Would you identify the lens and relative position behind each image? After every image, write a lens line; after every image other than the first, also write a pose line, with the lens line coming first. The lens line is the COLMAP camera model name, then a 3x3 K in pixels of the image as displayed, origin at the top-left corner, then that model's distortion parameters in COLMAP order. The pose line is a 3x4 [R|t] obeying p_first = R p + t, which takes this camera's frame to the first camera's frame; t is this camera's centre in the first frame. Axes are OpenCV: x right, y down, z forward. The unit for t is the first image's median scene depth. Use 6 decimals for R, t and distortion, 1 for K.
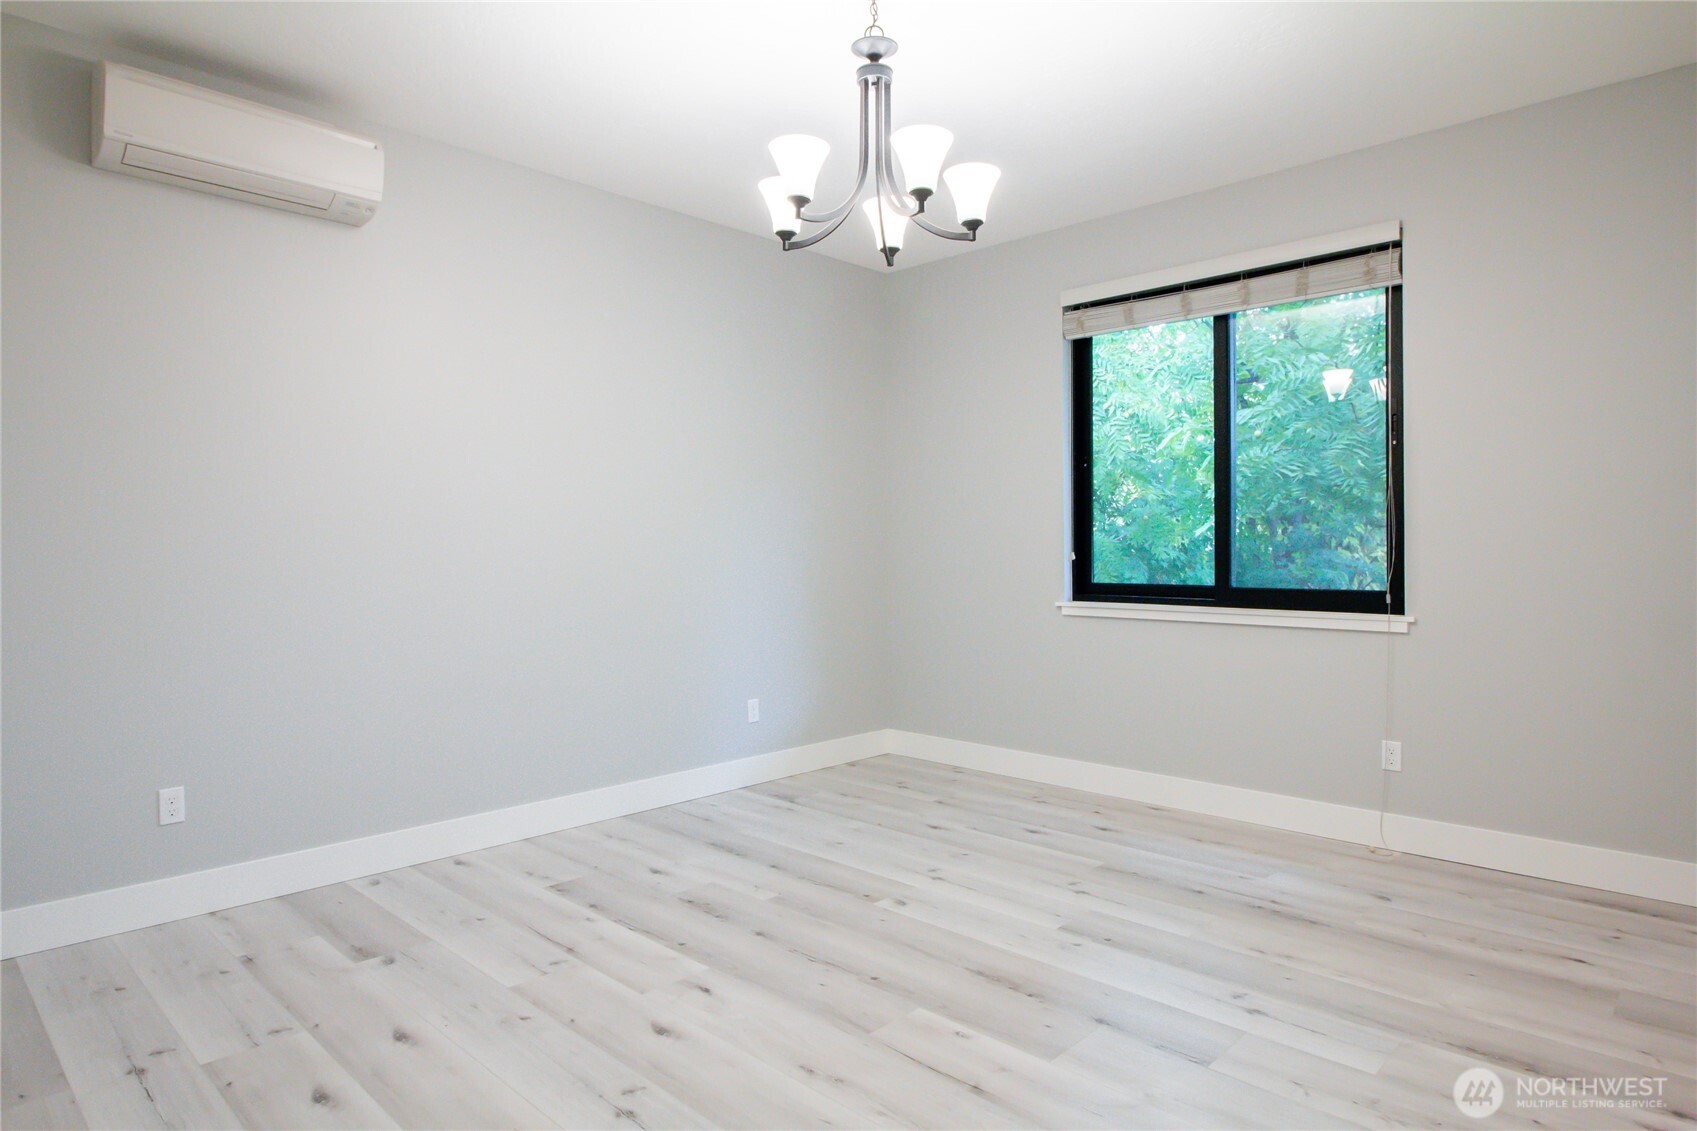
lens RADIAL K [[953.6, 0, 886.8], [0, 953.6, 554.8], [0, 0, 1]] dist [0.007660, -0.003970]
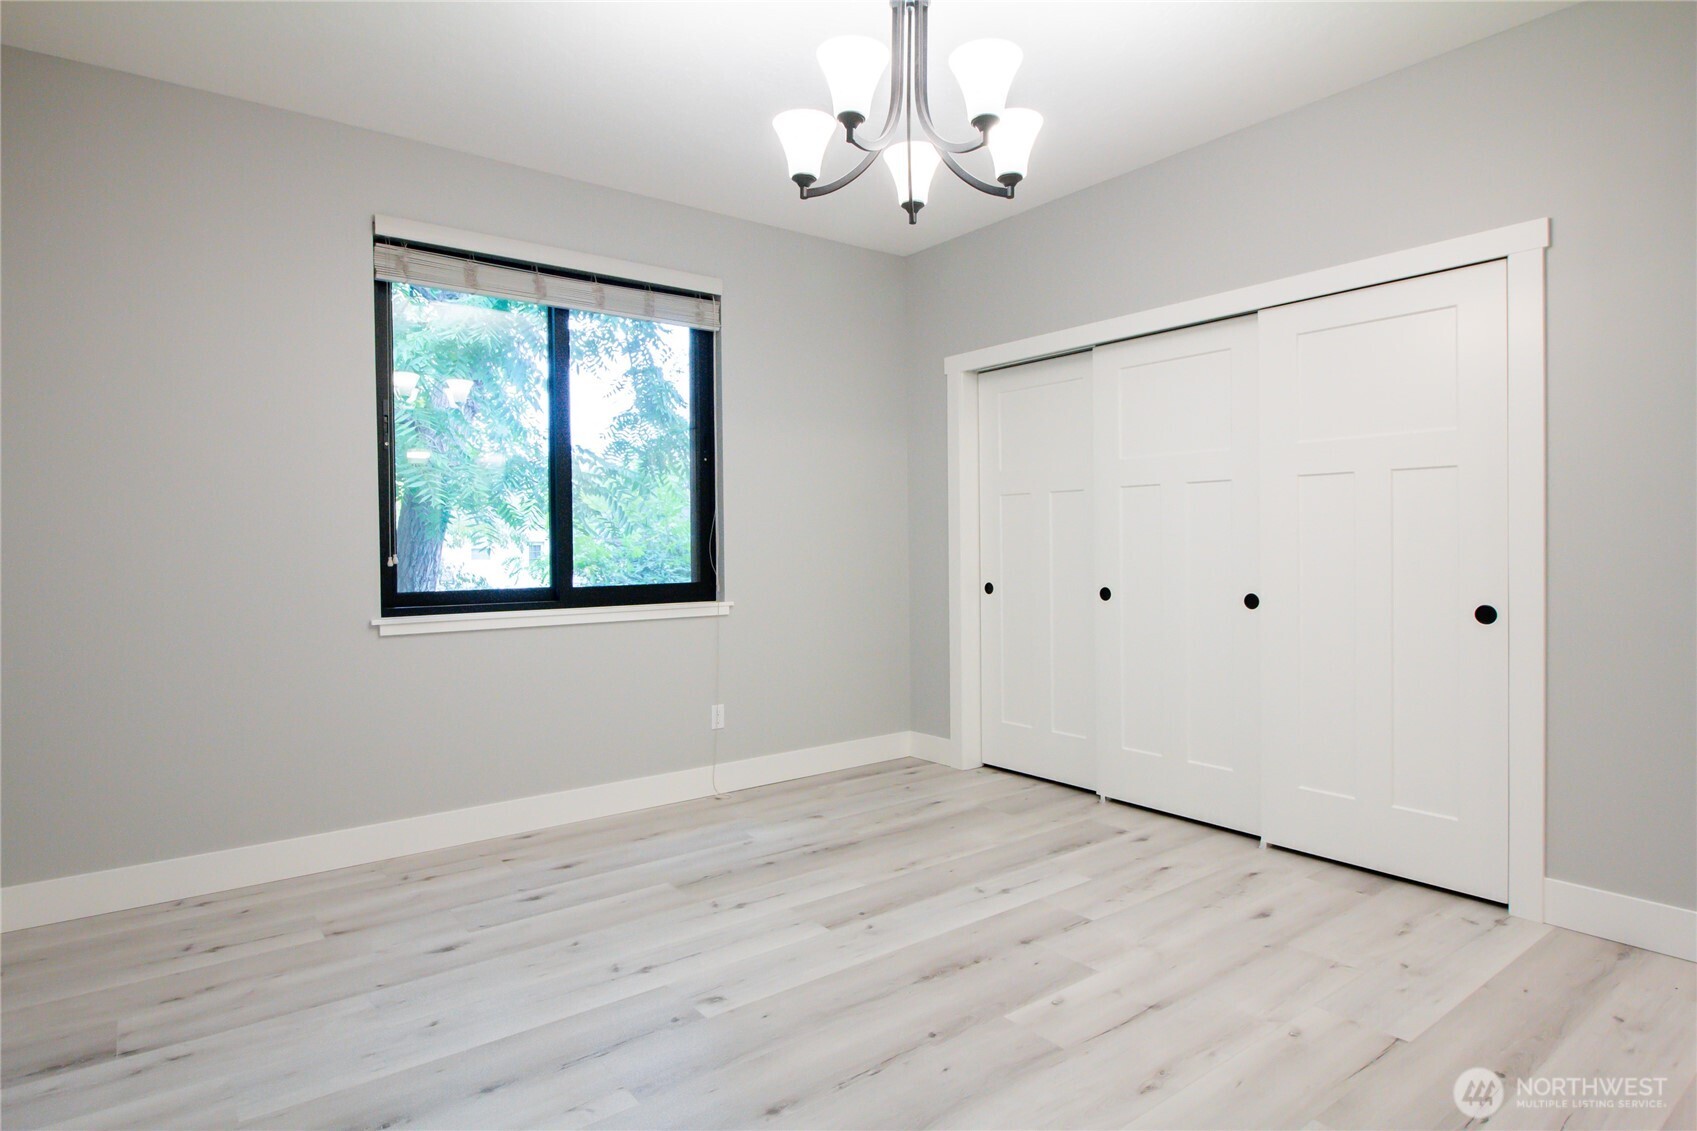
lens RADIAL K [[891.7, 0, 844.8], [0, 891.7, 551.2], [0, 0, 1]] dist [0.001921, -0.009496]
pose [[0.195519, -0.004236, 0.980691, -0.656365], [0.014747, 0.999890, 0.001379, -0.000513], [-0.980589, 0.014193, 0.195560, 0.726380]]
